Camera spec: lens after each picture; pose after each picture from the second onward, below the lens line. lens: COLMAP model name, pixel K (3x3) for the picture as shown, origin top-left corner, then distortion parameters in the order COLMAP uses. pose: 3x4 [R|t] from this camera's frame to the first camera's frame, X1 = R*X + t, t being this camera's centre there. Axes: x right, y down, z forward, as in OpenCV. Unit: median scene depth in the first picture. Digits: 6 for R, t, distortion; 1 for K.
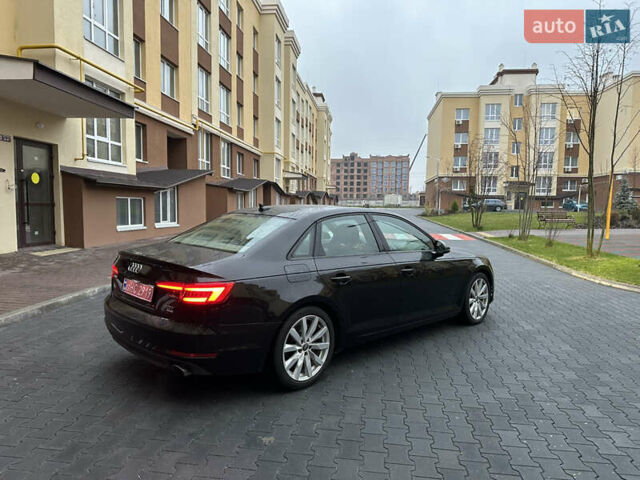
lens RADIAL K [[441.8, 0, 320.3], [0, 441.8, 242.0], [0, 0, 1]] dist [0.052816, -0.074084]
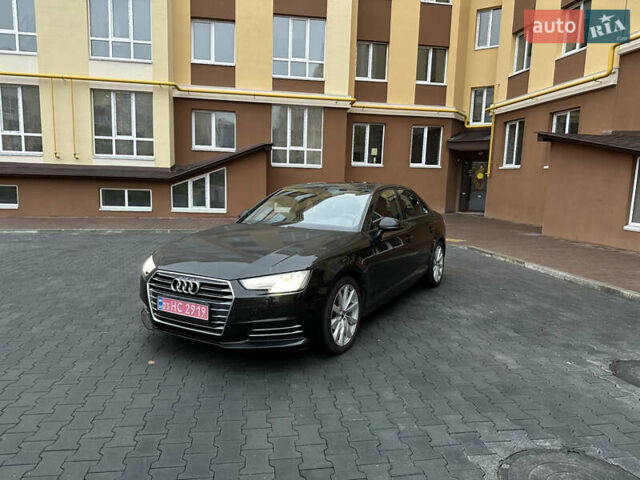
lens RADIAL K [[441.8, 0, 321.1], [0, 441.8, 245.2], [0, 0, 1]] dist [0.052816, -0.074084]
pose [[-0.960326, -0.003514, -0.278858, 0.140738], [-0.064446, 0.975652, 0.209643, -0.056407], [0.271331, 0.219297, -0.937170, 0.738029]]
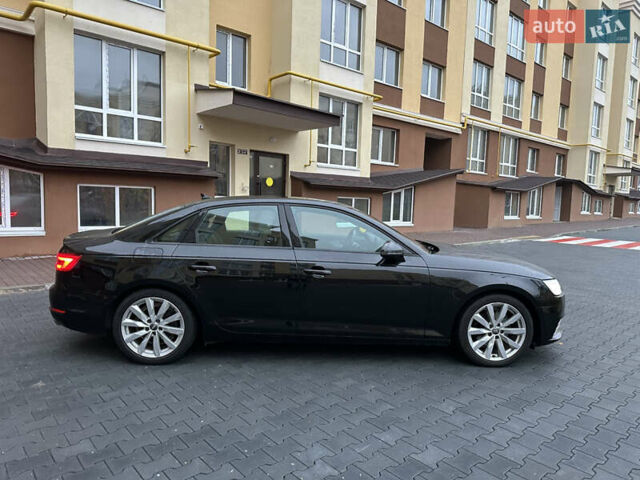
lens RADIAL K [[441.8, 0, 319.0], [0, 441.8, 245.2], [0, 0, 1]] dist [0.052816, -0.074084]
pose [[0.745744, 0.065170, -0.663038, 0.243445], [-0.065567, 0.997552, 0.024304, -0.002089], [0.662998, 0.025349, 0.748191, 0.117962]]
